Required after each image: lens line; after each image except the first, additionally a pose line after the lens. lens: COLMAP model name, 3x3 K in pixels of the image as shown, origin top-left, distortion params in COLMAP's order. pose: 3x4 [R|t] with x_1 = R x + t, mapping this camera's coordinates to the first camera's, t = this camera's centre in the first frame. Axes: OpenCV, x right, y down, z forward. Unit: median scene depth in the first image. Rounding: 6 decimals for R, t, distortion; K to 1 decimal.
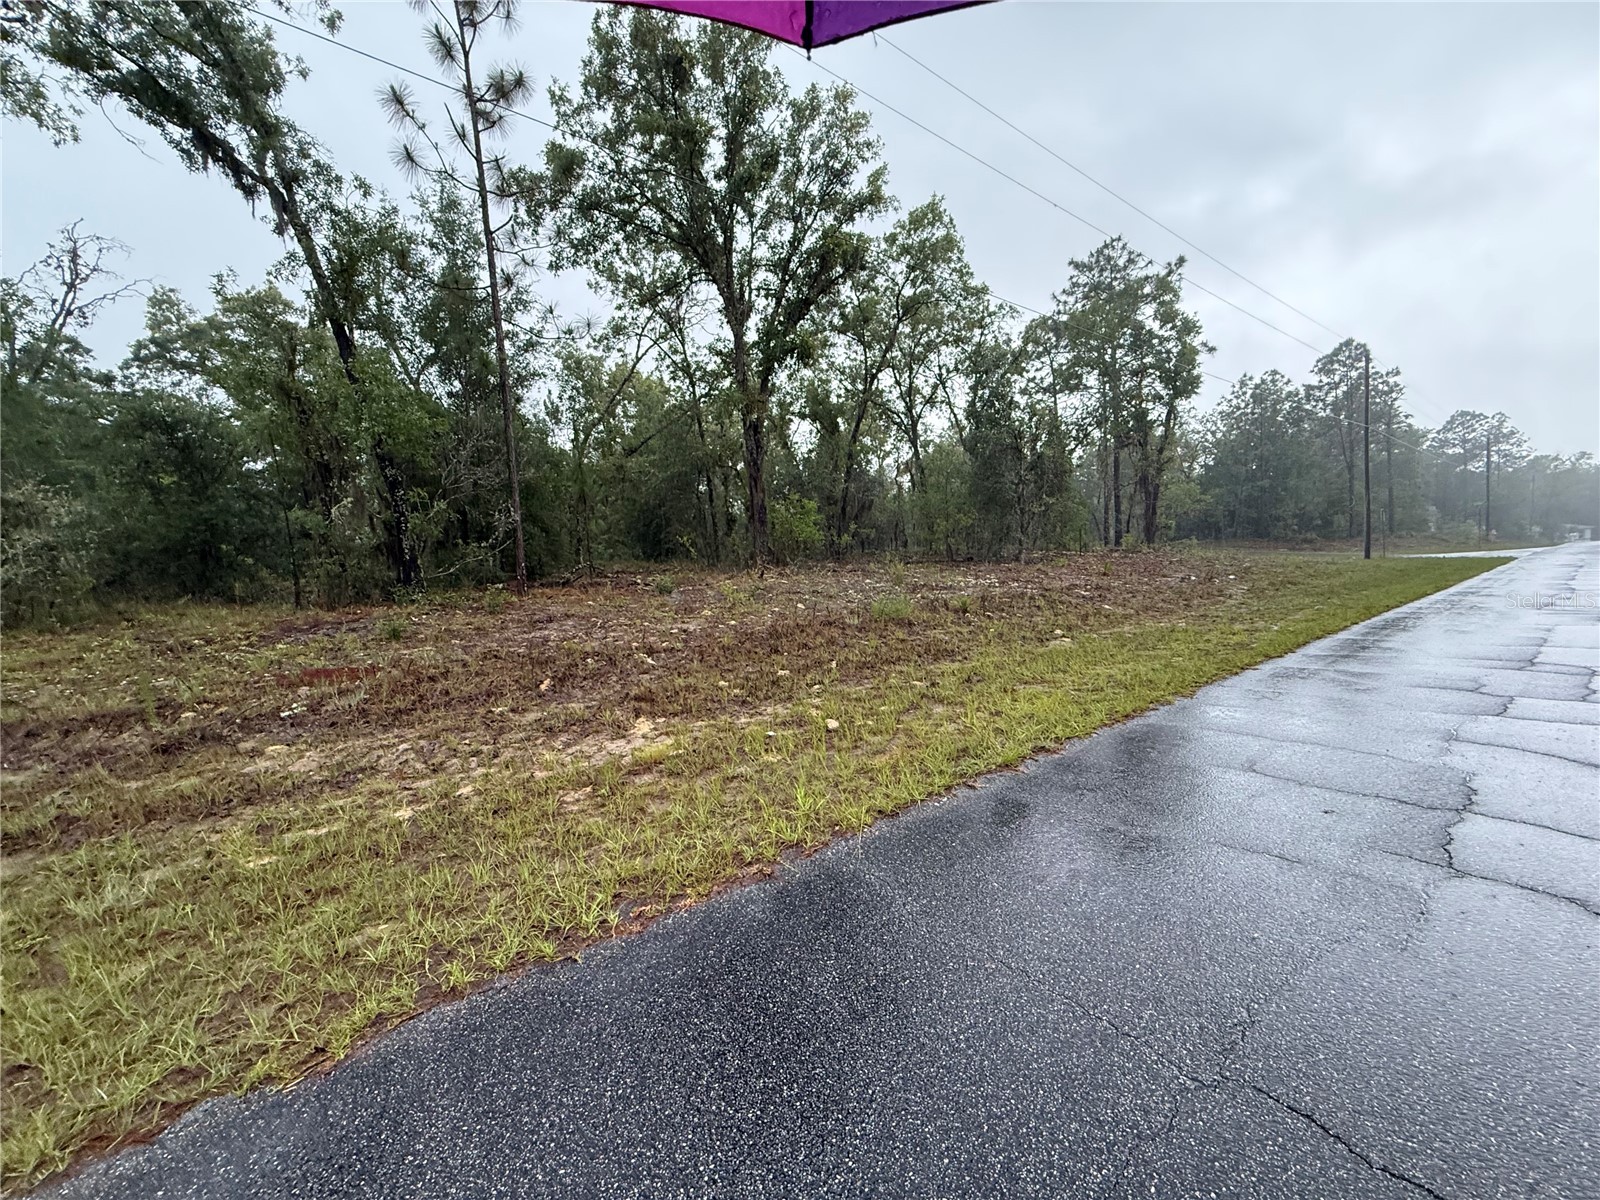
lens RADIAL K [[637.9, 0, 796.3], [0, 637.9, 598.6], [0, 0, 1]] dist [0.002306, 0.000437]
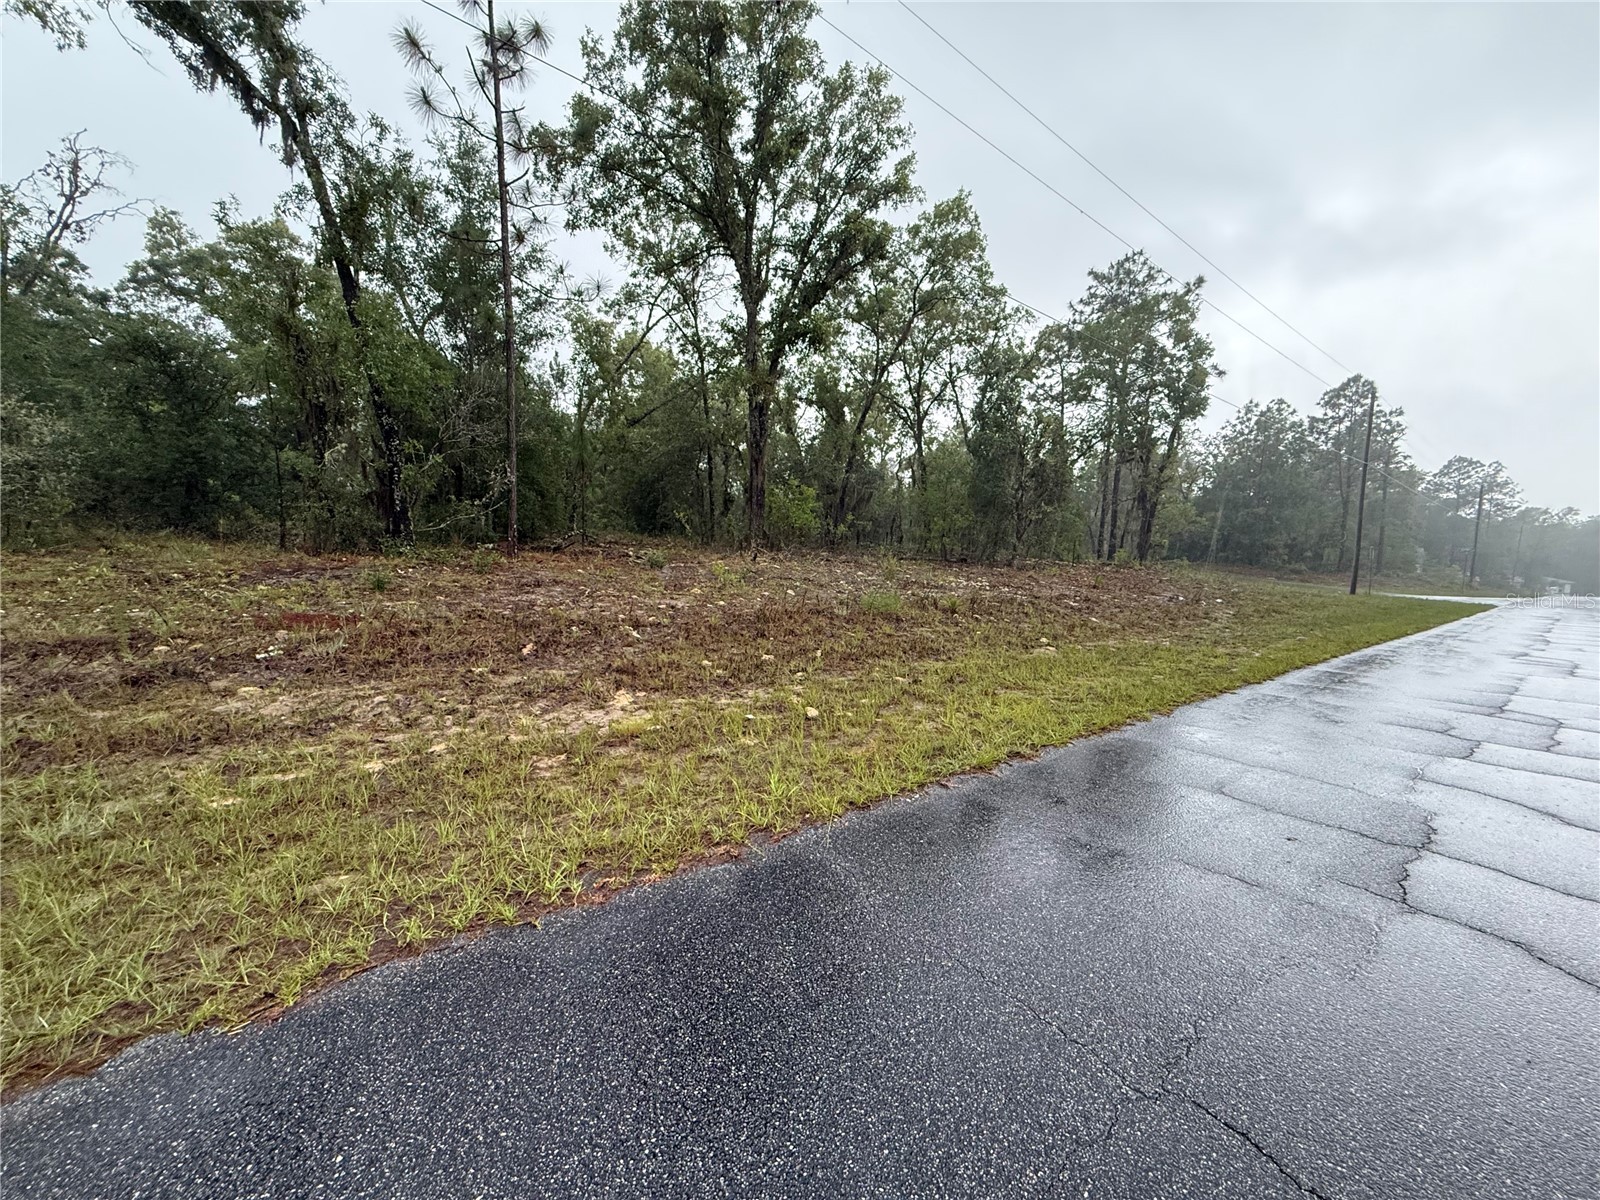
lens RADIAL K [[637.9, 0, 796.3], [0, 637.9, 598.6], [0, 0, 1]] dist [0.002306, 0.000437]
pose [[0.996135, 0.086342, 0.016123, 0.000331], [-0.086666, 0.996024, 0.020606, 0.000247], [-0.014279, -0.021924, 0.999658, 0.002617]]
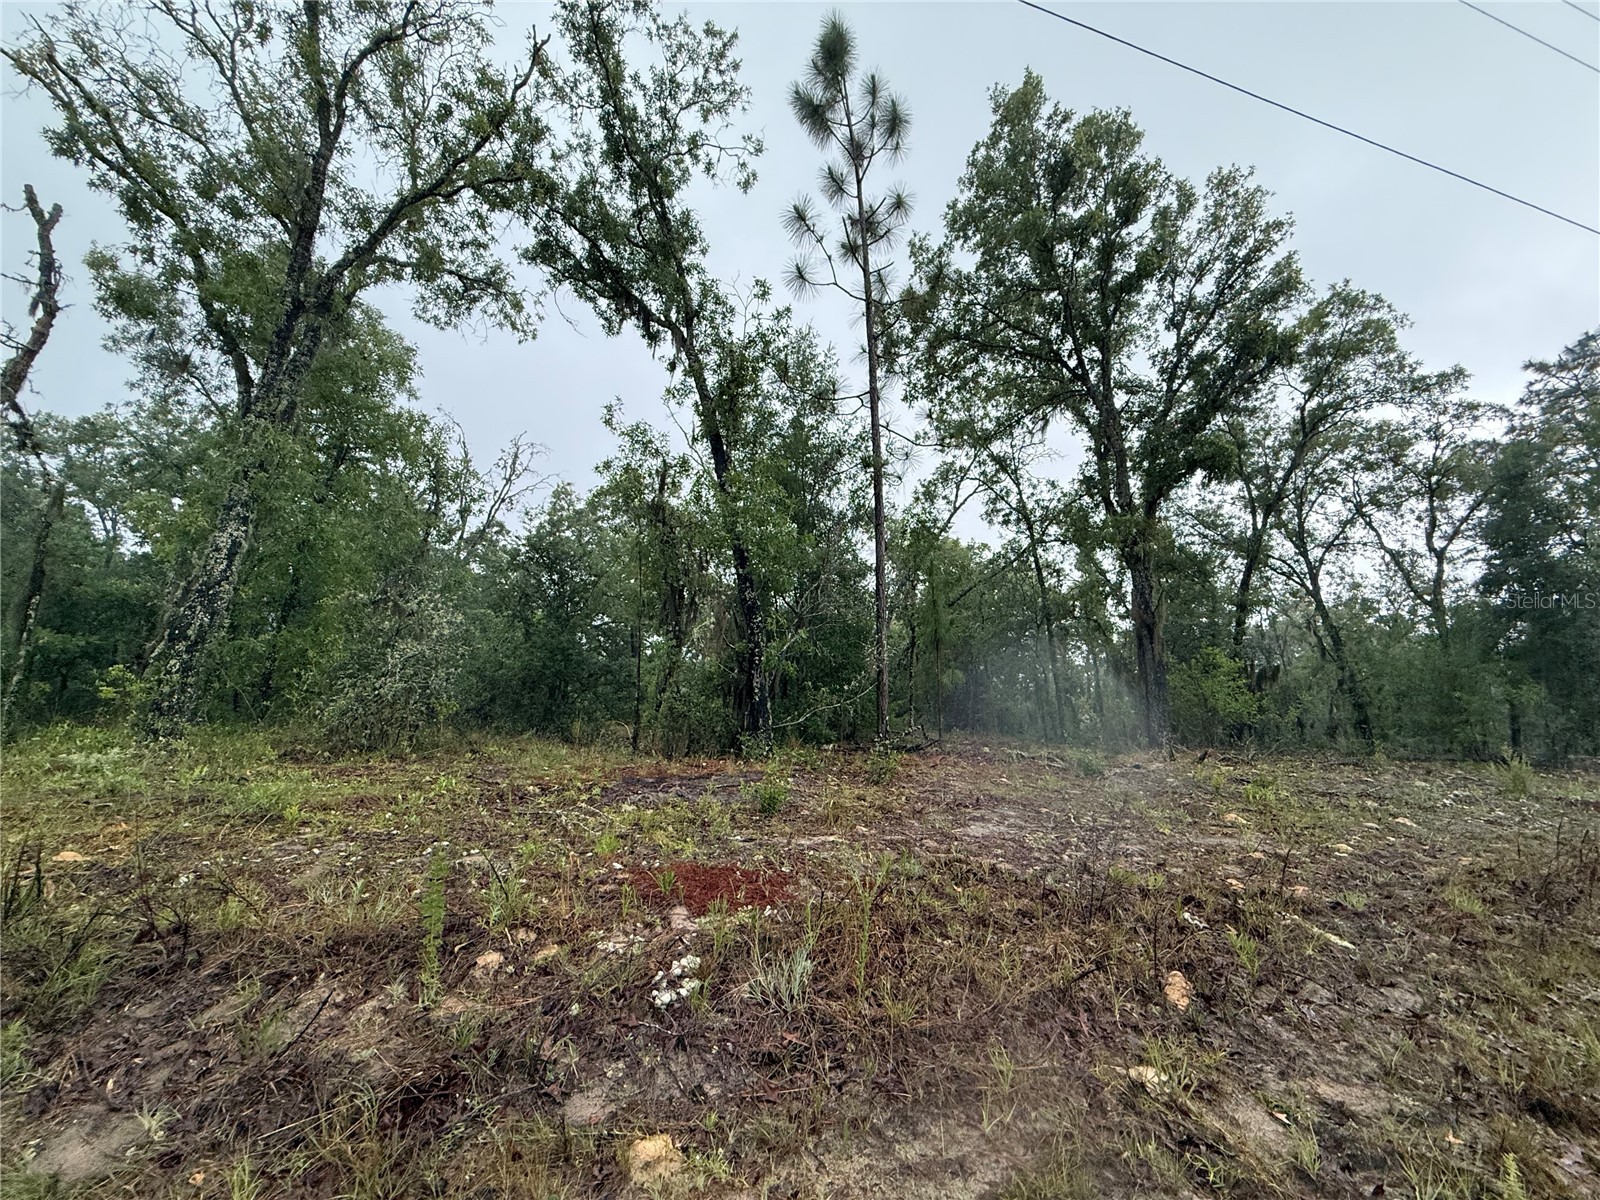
lens RADIAL K [[637.9, 0, 796.3], [0, 637.9, 598.6], [0, 0, 1]] dist [0.002306, 0.000437]
pose [[0.927672, -0.013599, -0.373147, -0.426949], [-0.088555, 0.962813, -0.255244, 0.020798], [0.362742, 0.269827, 0.891971, 0.448375]]
